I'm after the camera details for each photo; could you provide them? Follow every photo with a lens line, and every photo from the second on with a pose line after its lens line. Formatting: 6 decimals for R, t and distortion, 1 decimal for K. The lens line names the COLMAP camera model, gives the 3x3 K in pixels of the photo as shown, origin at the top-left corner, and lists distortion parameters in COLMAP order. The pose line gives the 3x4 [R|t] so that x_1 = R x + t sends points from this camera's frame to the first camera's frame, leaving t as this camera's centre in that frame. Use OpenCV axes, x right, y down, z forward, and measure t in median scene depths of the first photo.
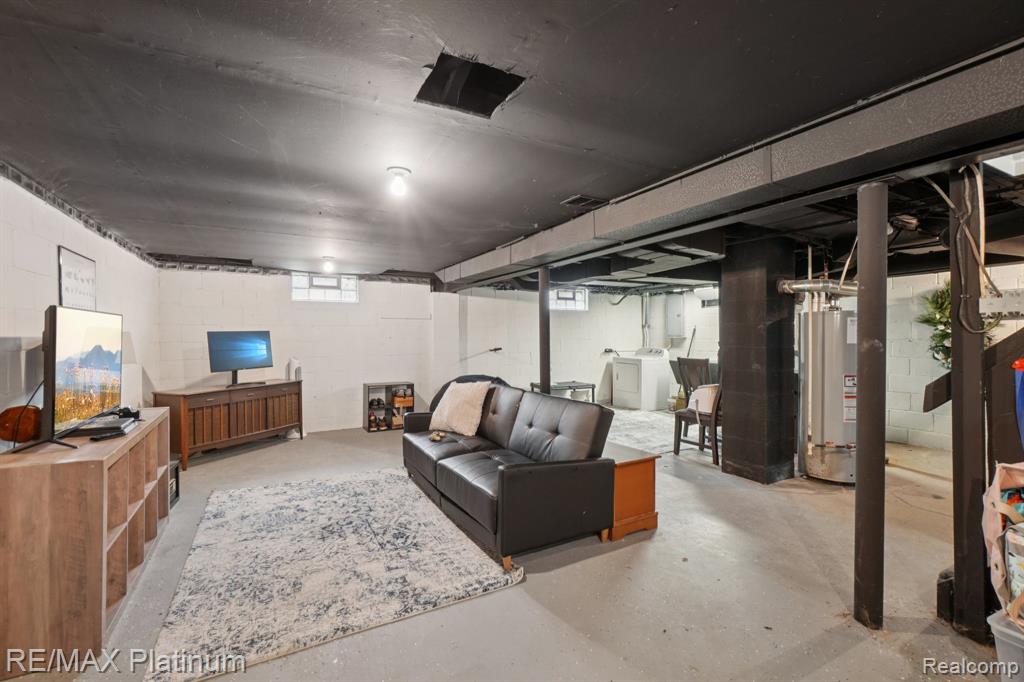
lens RADIAL K [[442.2, 0, 510.5], [0, 442.2, 335.6], [0, 0, 1]] dist [-0.009969, 0.000377]
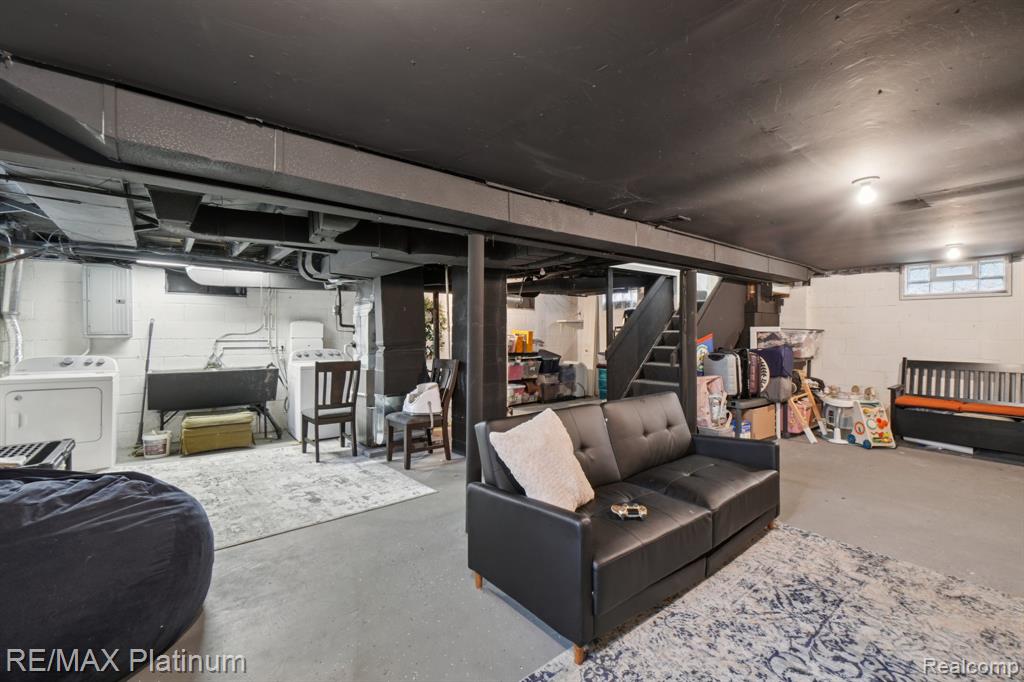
lens RADIAL K [[442.2, 0, 511.6], [0, 442.2, 342.6], [0, 0, 1]] dist [-0.009969, 0.000377]
pose [[-0.179674, 0.004848, 0.983714, -0.922597], [0.002295, 0.999987, -0.004509, 0.019870], [-0.983724, 0.001447, -0.179683, 1.654002]]
